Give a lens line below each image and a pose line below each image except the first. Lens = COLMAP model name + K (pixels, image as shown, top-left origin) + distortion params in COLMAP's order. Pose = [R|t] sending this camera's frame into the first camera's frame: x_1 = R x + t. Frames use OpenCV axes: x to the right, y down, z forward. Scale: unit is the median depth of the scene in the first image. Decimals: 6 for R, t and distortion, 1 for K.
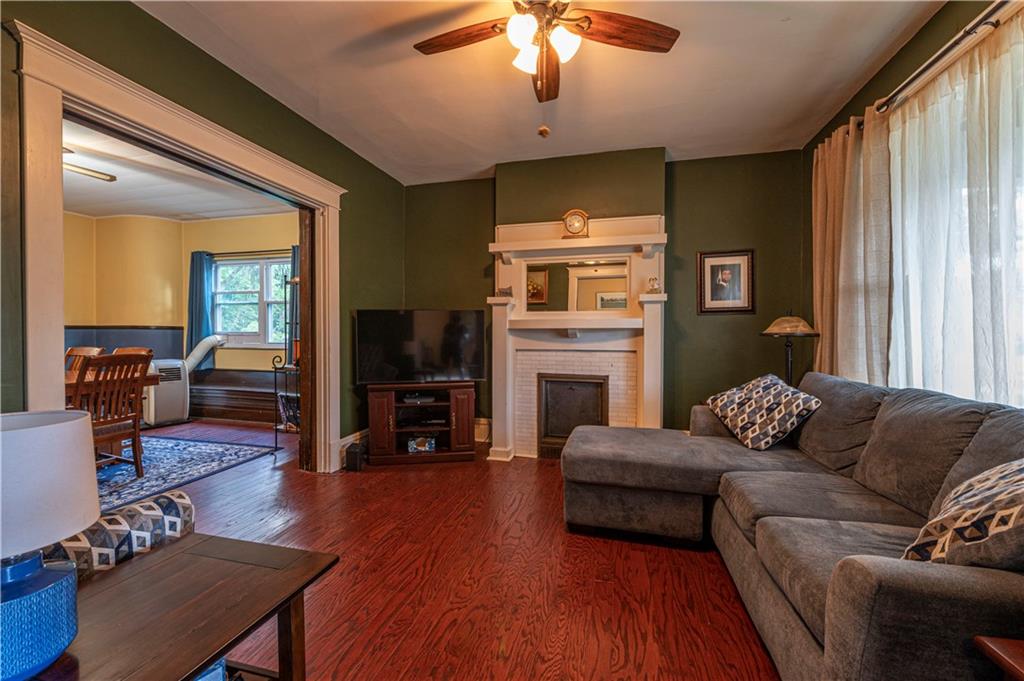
lens RADIAL K [[407.6, 0, 510.7], [0, 407.6, 335.5], [0, 0, 1]] dist [-0.002539, -0.001158]
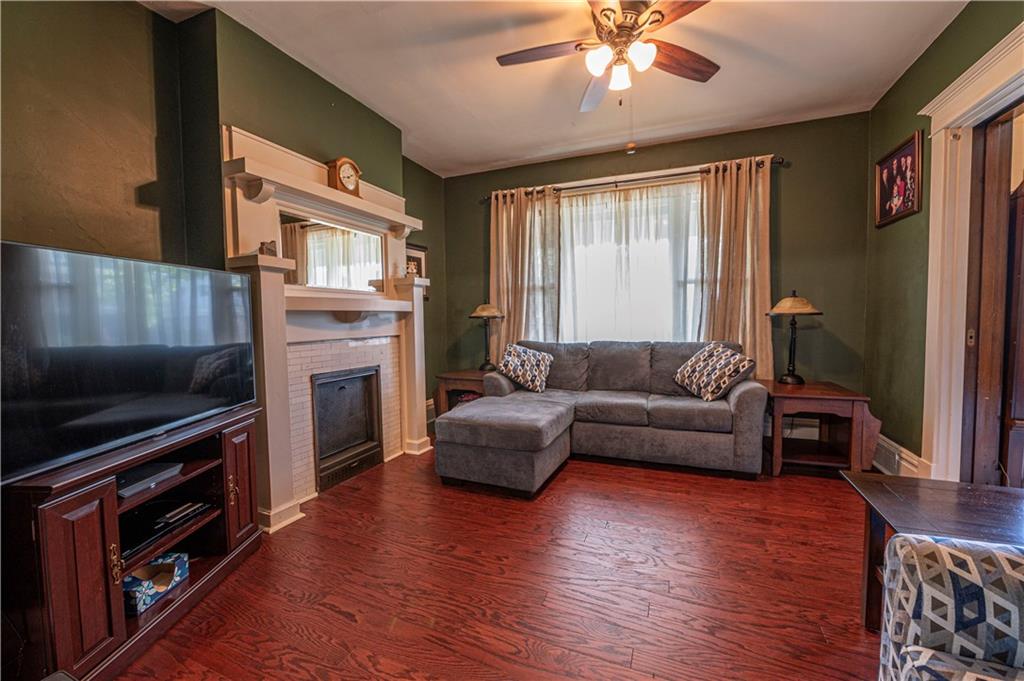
lens RADIAL K [[407.6, 0, 510.9], [0, 407.6, 336.8], [0, 0, 1]] dist [-0.002539, -0.001158]
pose [[0.135213, -0.049021, 0.989603, -0.591841], [0.018000, 0.998732, 0.047014, 0.000839], [-0.990653, 0.011456, 0.135924, 0.593086]]
